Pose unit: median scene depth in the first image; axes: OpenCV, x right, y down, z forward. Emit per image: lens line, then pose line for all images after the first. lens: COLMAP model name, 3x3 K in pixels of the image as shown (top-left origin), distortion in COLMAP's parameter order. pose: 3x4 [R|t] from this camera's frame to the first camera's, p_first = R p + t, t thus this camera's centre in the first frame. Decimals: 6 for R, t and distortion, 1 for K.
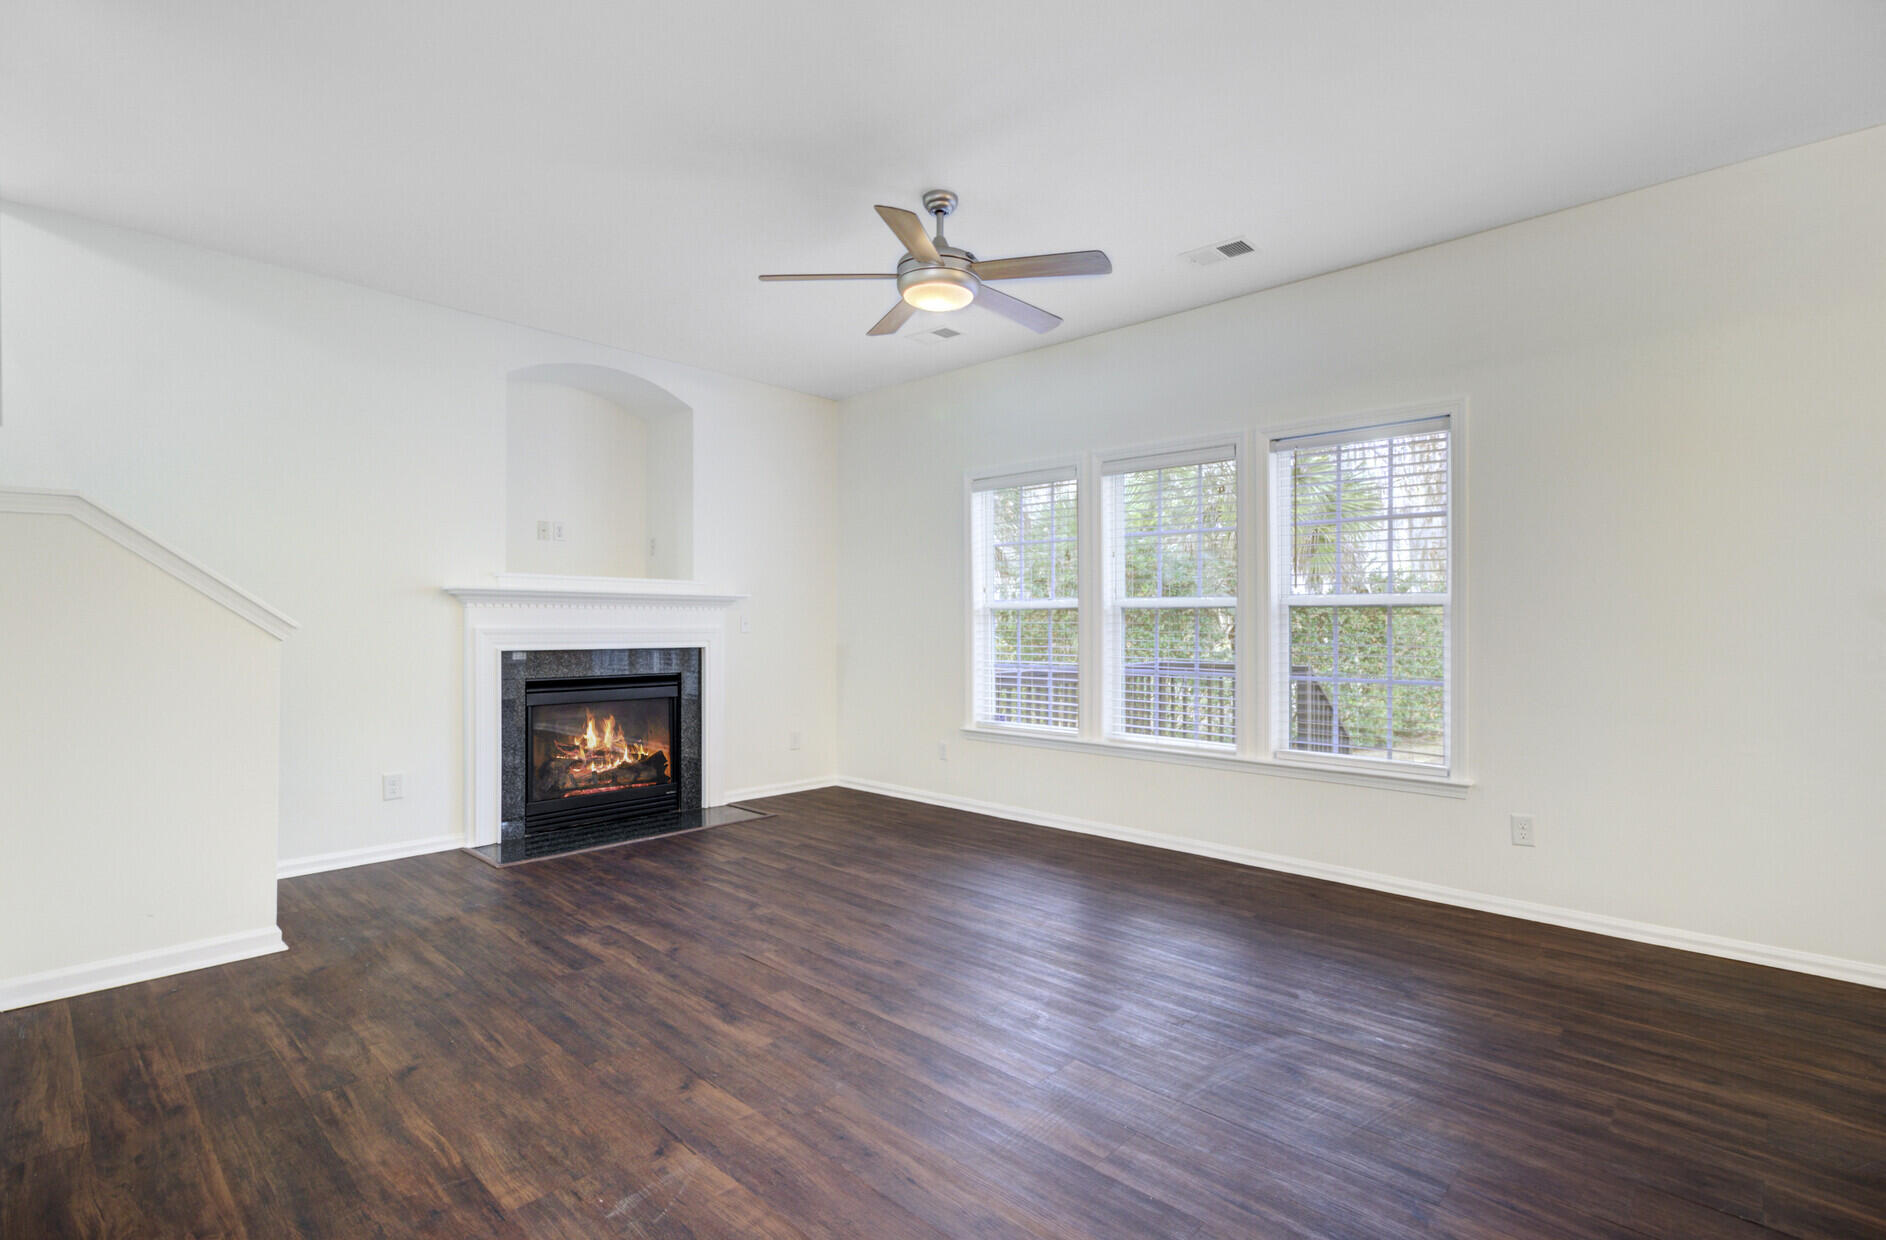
lens RADIAL K [[869.6, 0, 949.5], [0, 869.6, 625.8], [0, 0, 1]] dist [0.000185, 0.000175]
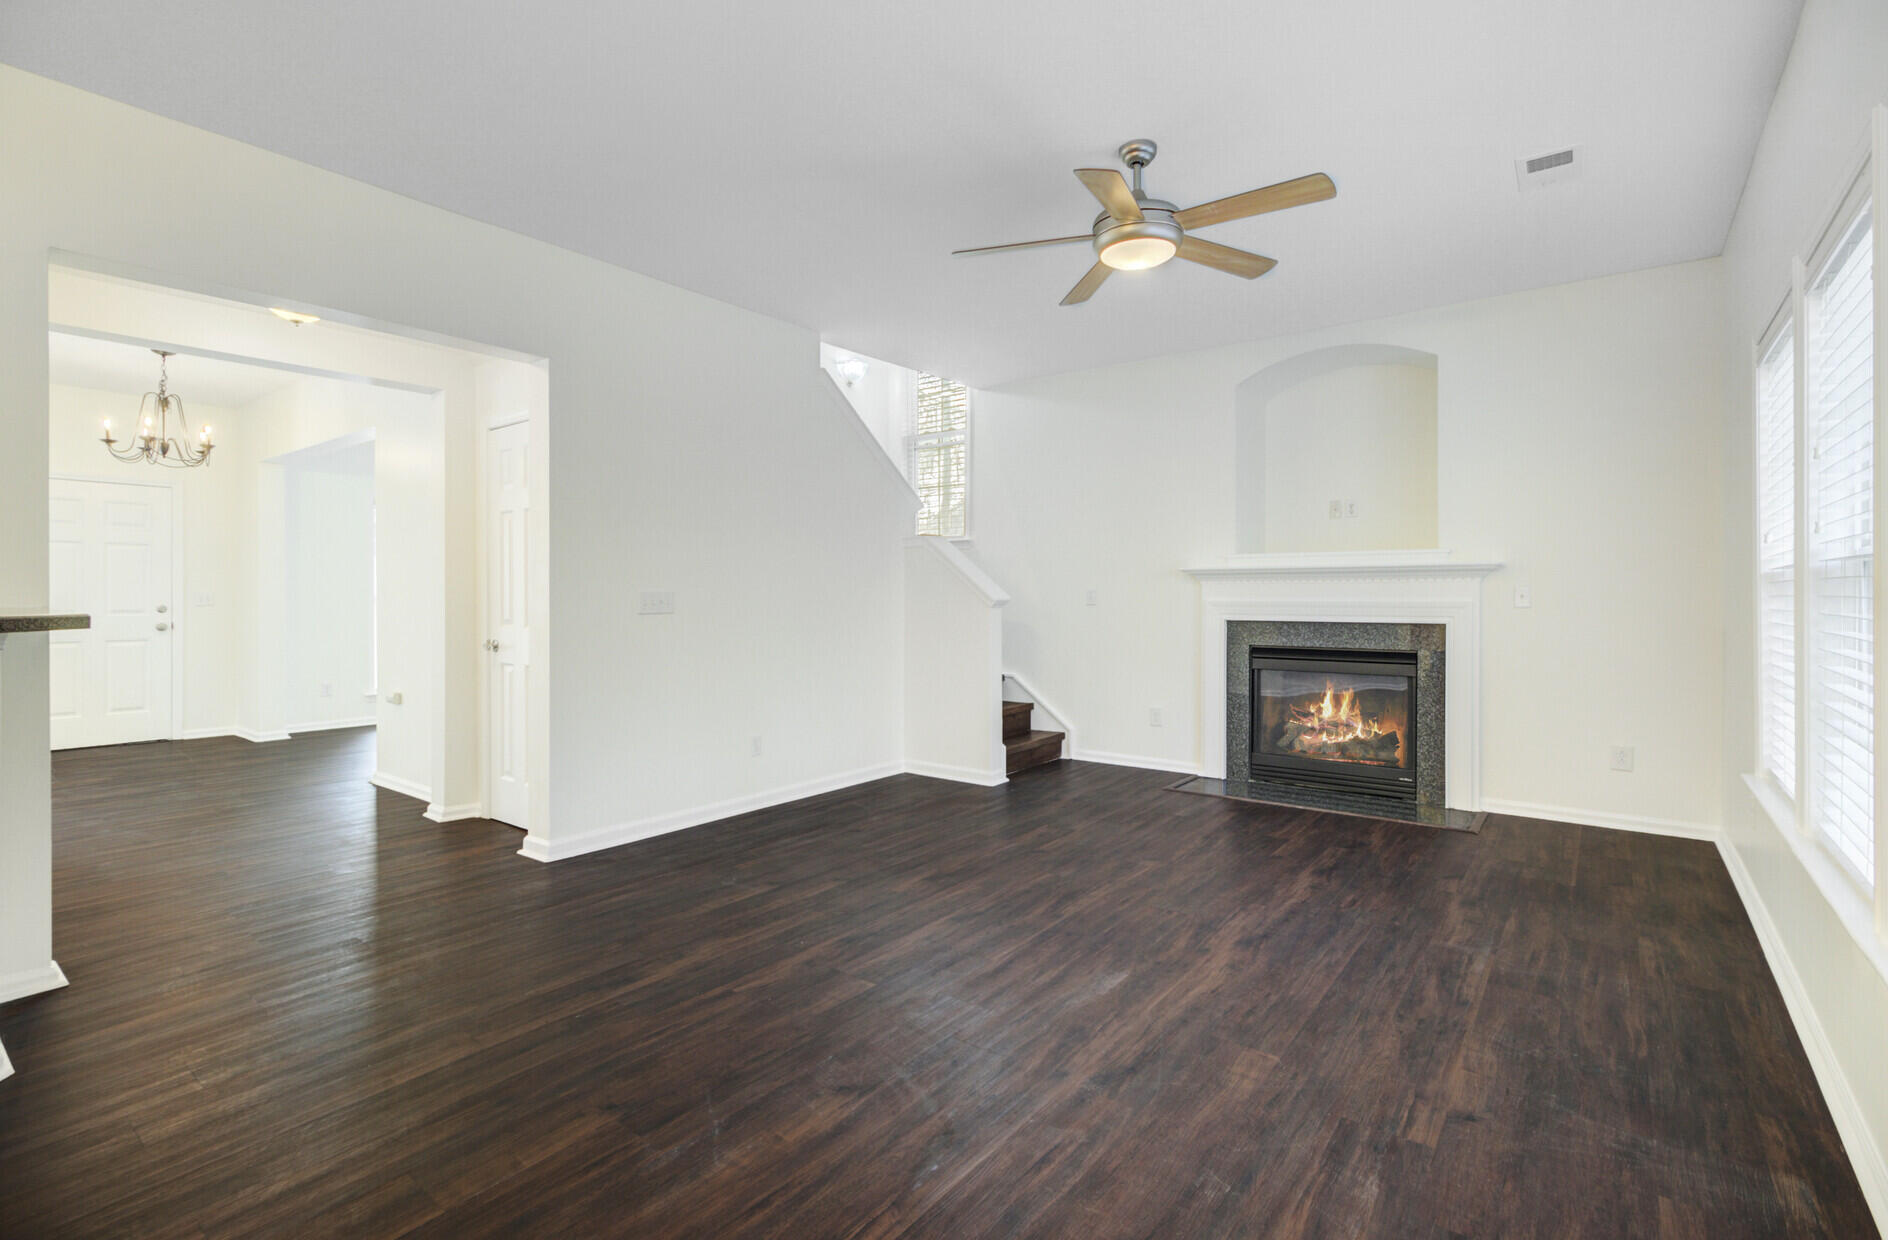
lens RADIAL K [[893.7, 0, 937.9], [0, 893.7, 603.5], [0, 0, 1]] dist [-0.079027, 0.059292]
pose [[0.082116, 0.006614, -0.996601, 0.592028], [0.000152, 0.999978, 0.006649, -0.001687], [0.996623, -0.000698, 0.082113, 0.450647]]
